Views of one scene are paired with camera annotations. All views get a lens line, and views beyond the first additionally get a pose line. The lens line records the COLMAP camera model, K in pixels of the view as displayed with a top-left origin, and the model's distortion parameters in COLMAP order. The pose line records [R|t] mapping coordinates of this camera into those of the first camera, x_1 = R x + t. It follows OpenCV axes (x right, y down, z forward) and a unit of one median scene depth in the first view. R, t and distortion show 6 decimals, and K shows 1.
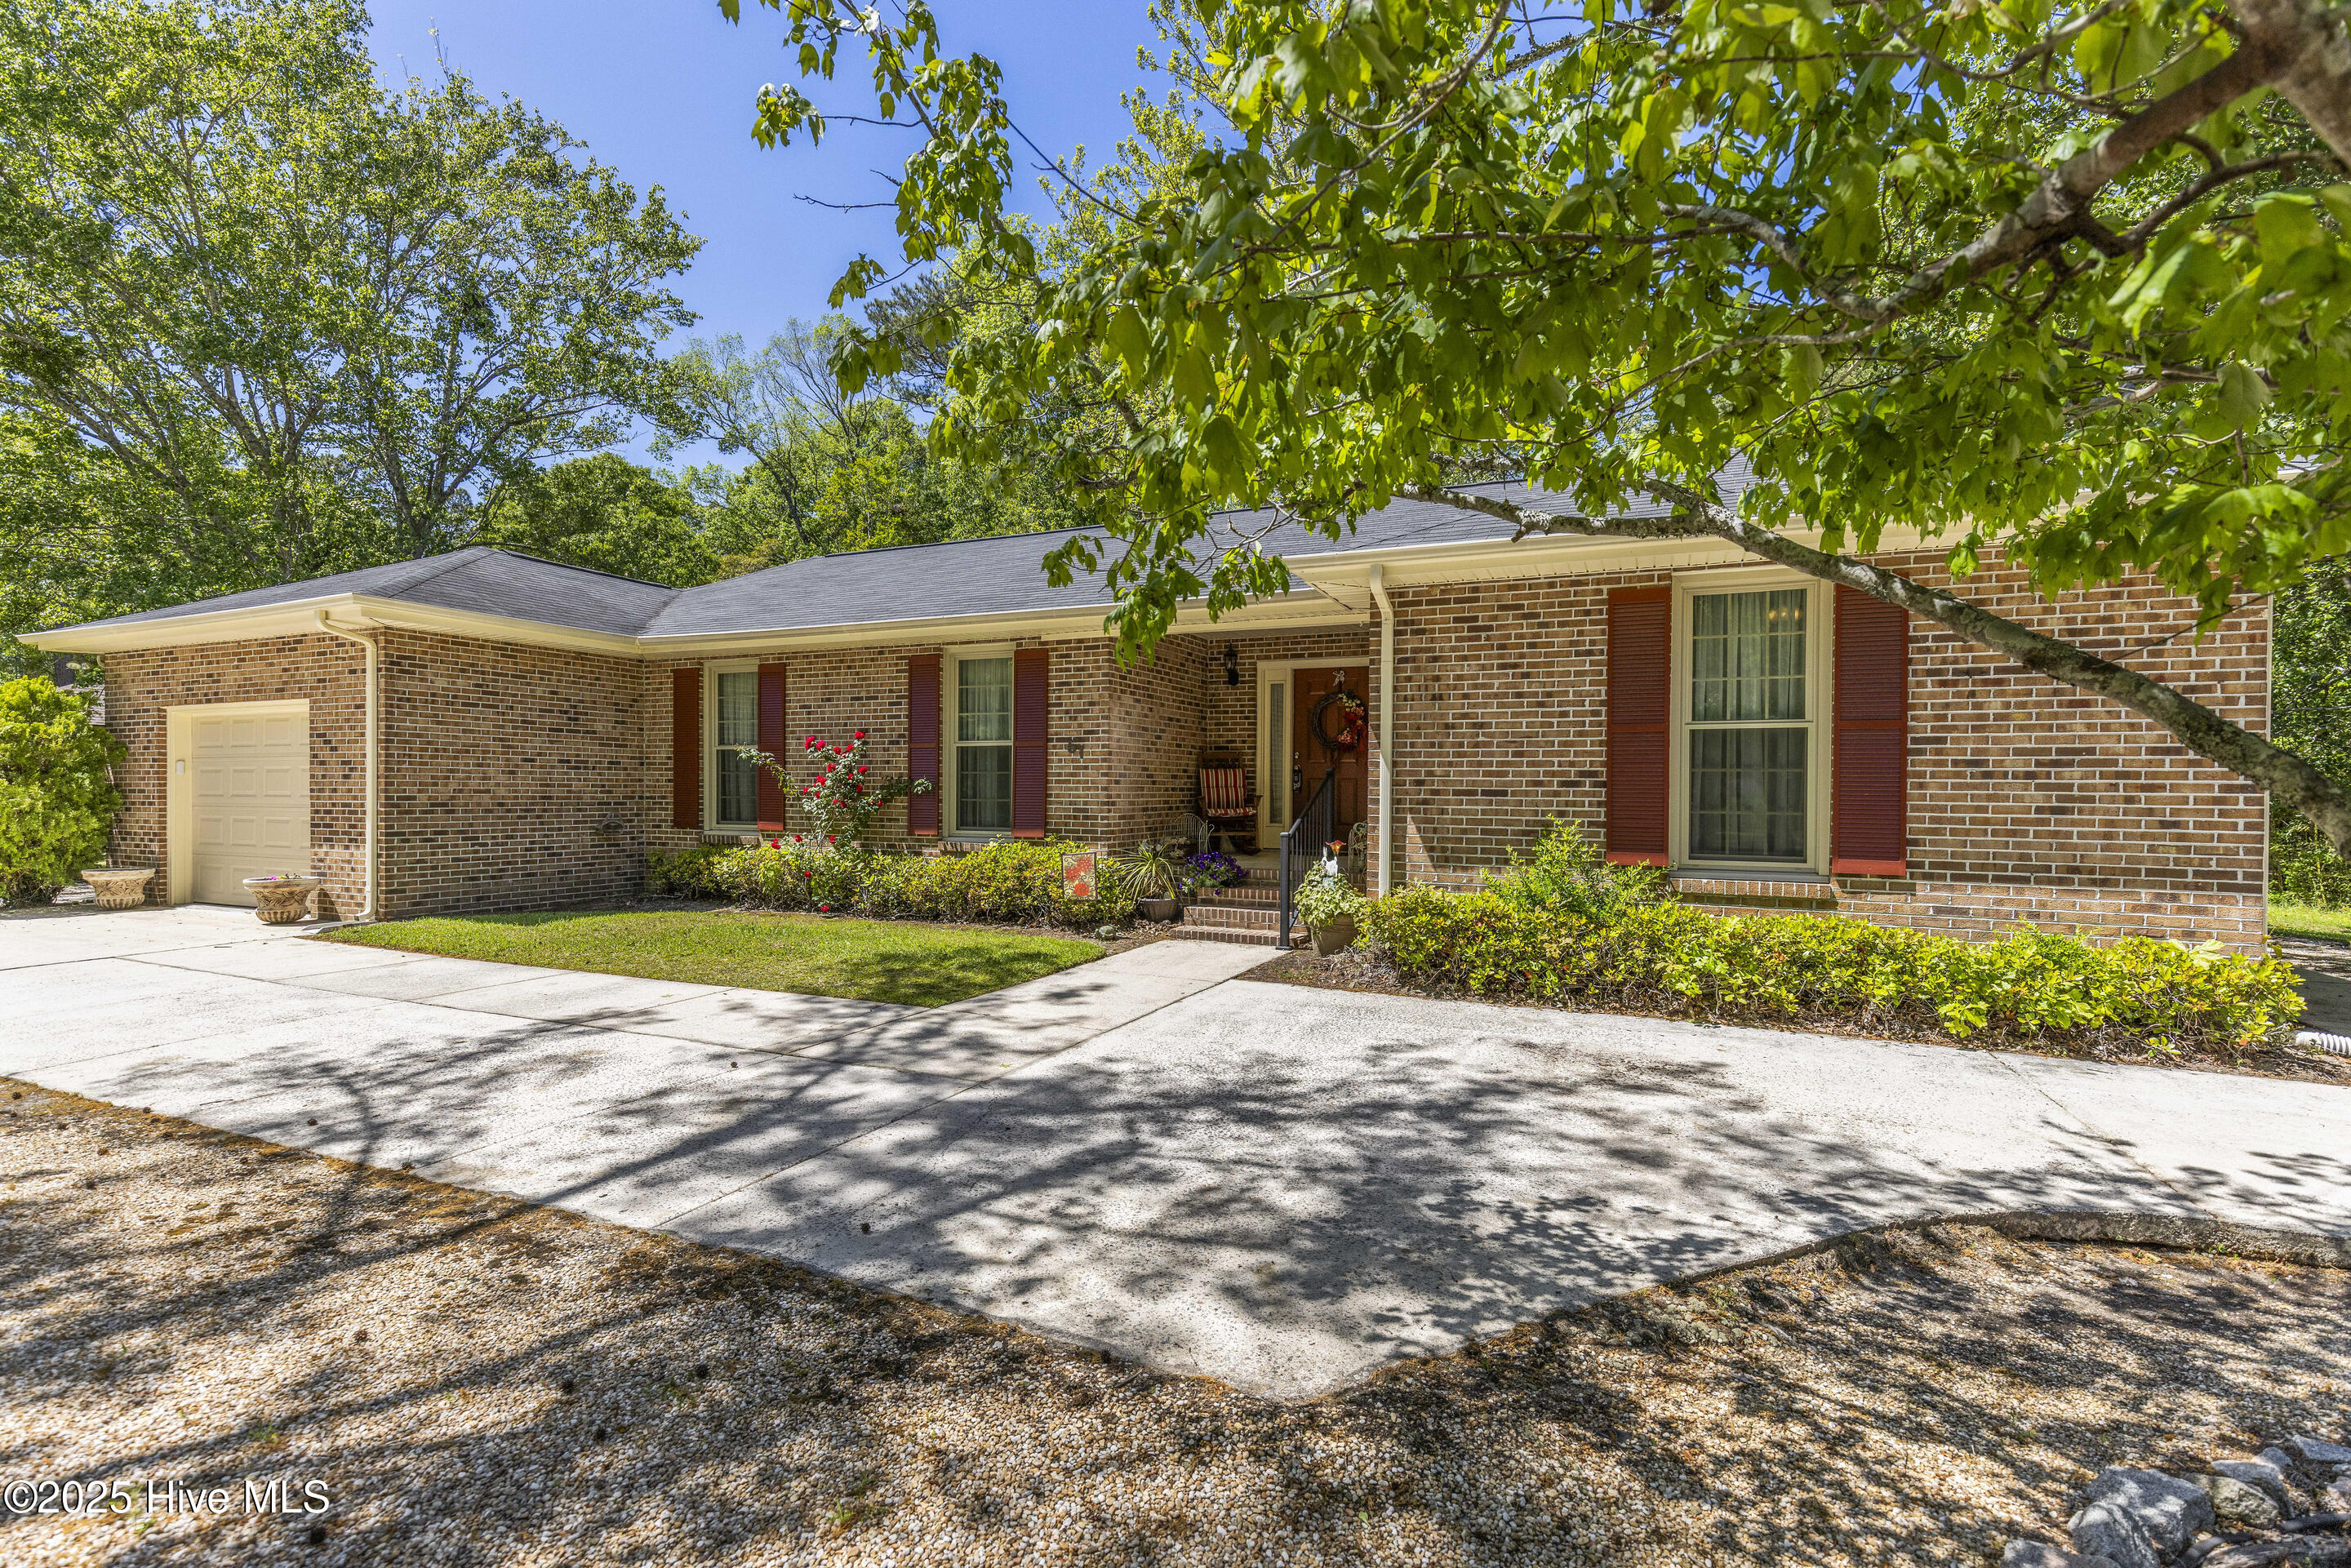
lens RADIAL K [[1084.0, 0, 1171.6], [0, 1084.0, 787.0], [0, 0, 1]] dist [0.001743, 0.000029]
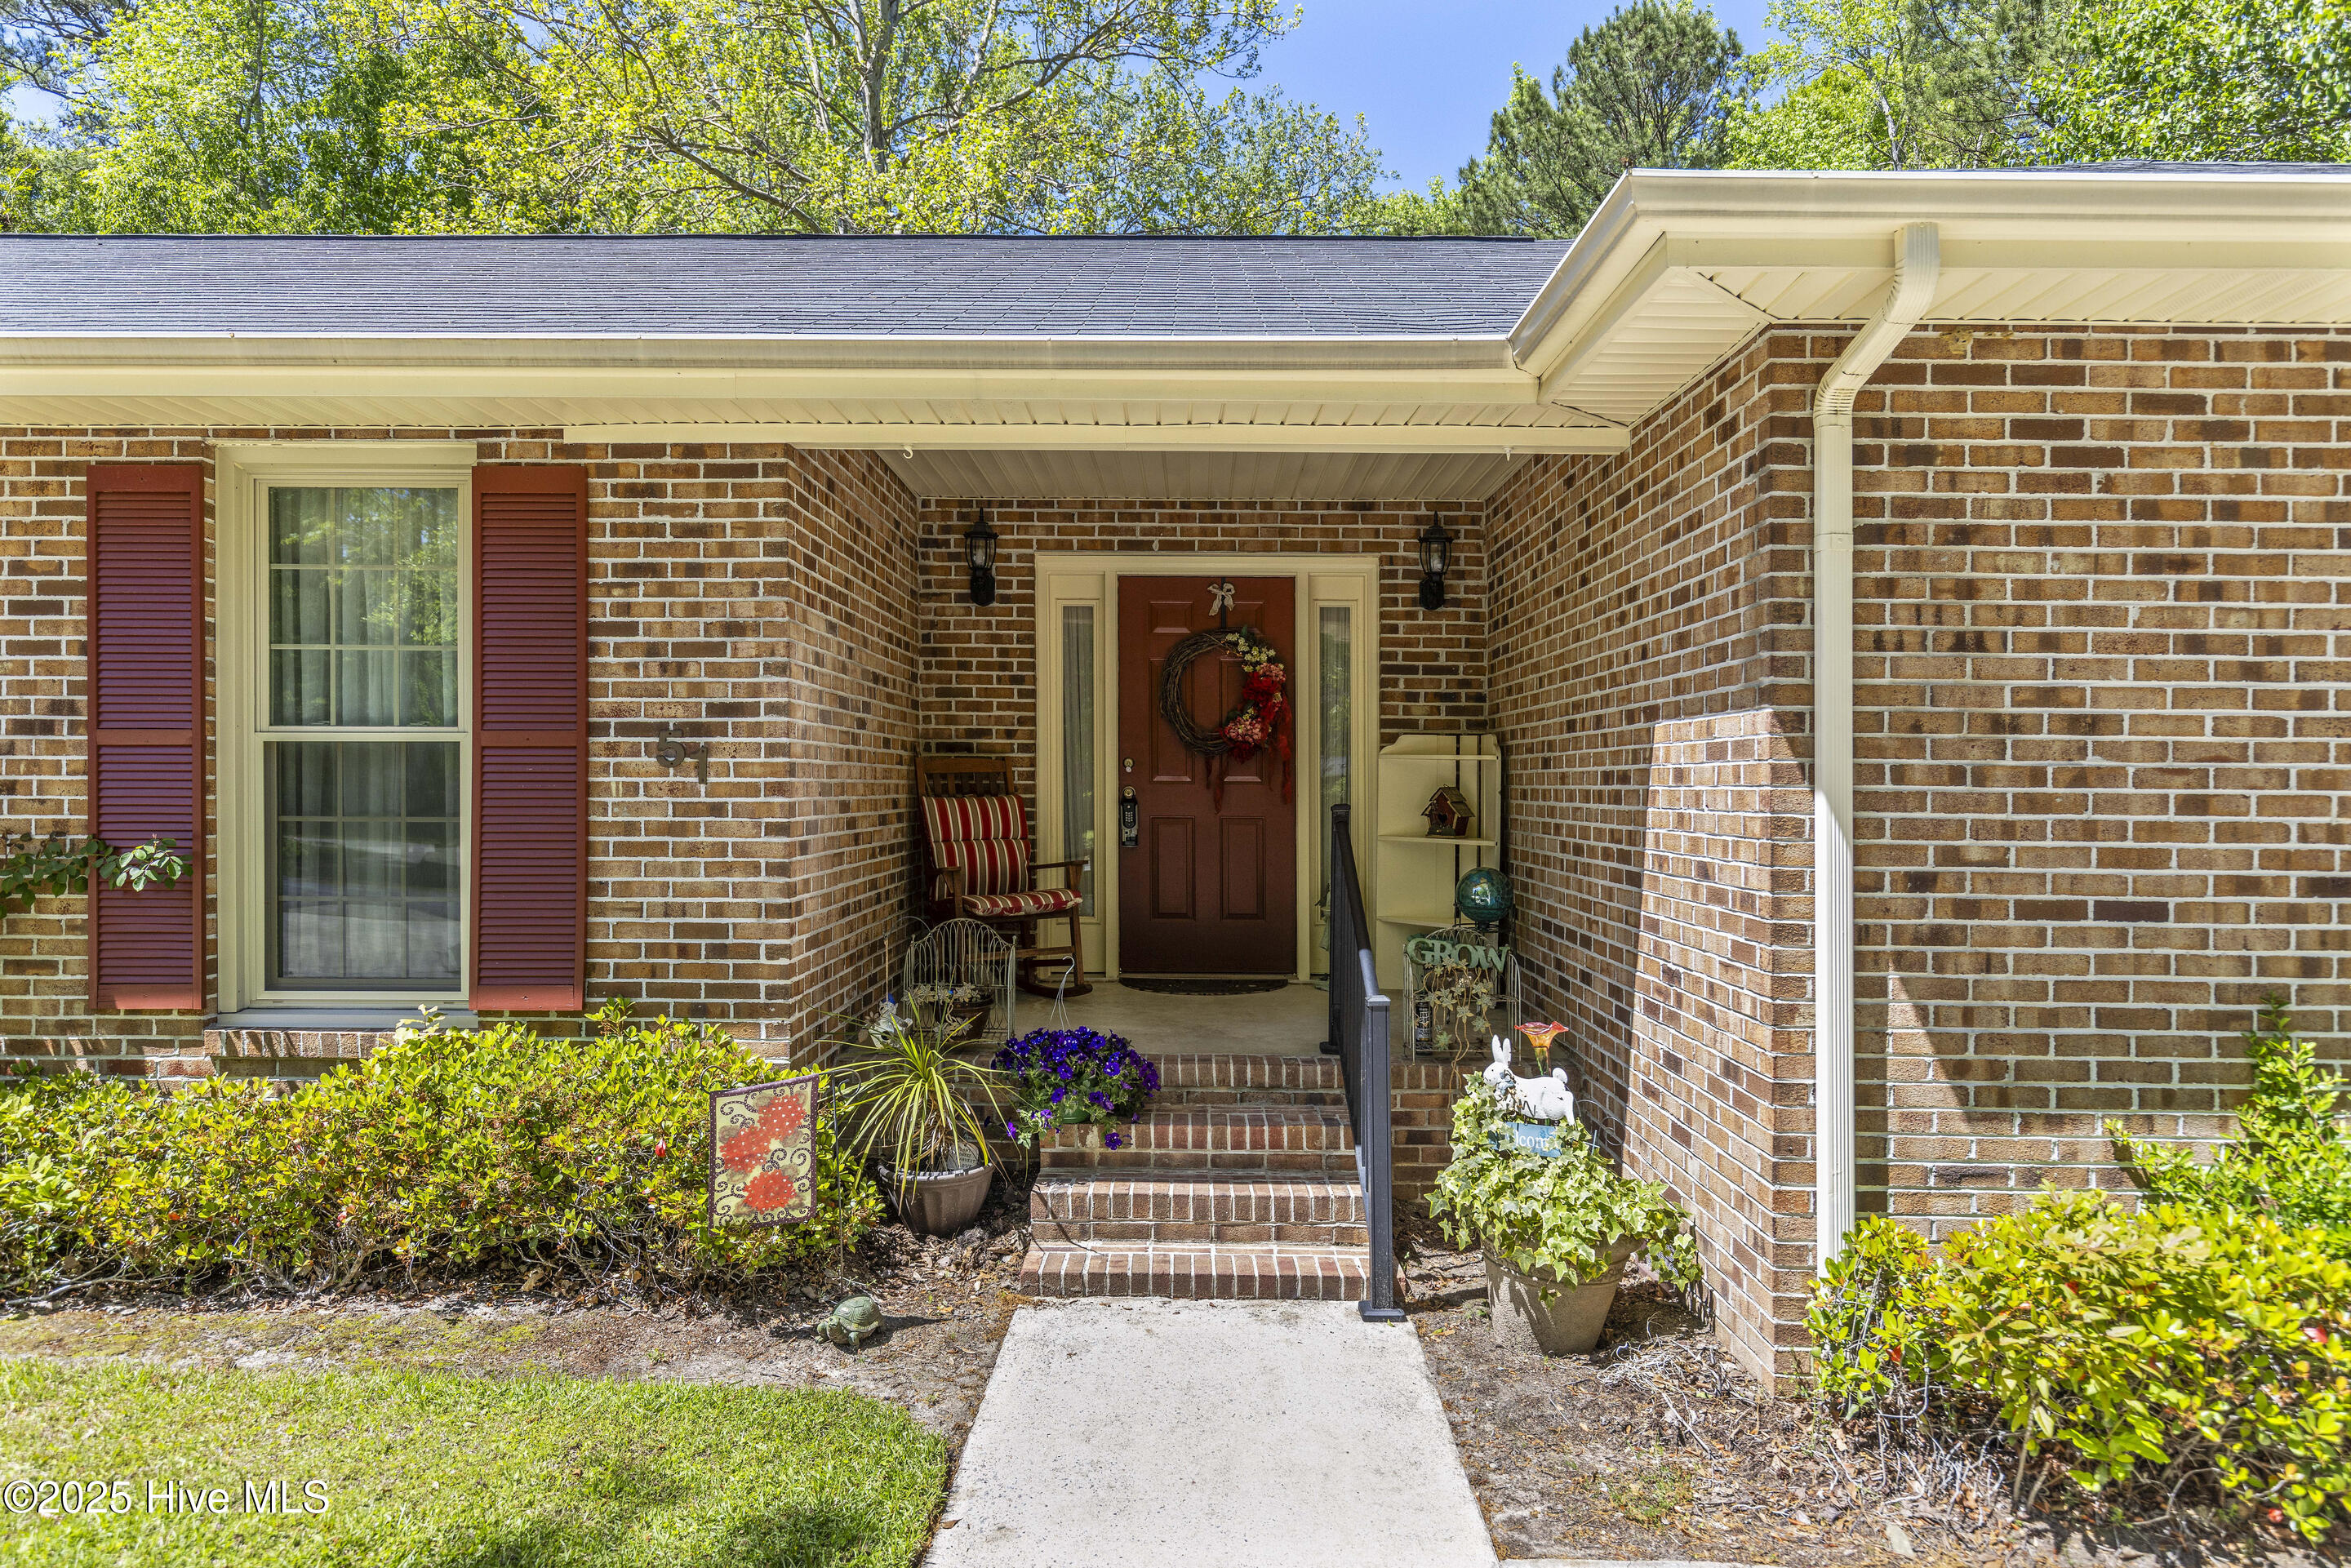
lens RADIAL K [[1495.3, 0, 1180.7], [0, 1495.3, 787.7], [0, 0, 1]] dist [0.005729, -0.001076]
pose [[0.906439, -0.002233, 0.422331, -0.195937], [-0.000454, 0.999980, 0.006261, -0.037392], [-0.422337, -0.005867, 0.906420, 0.654052]]
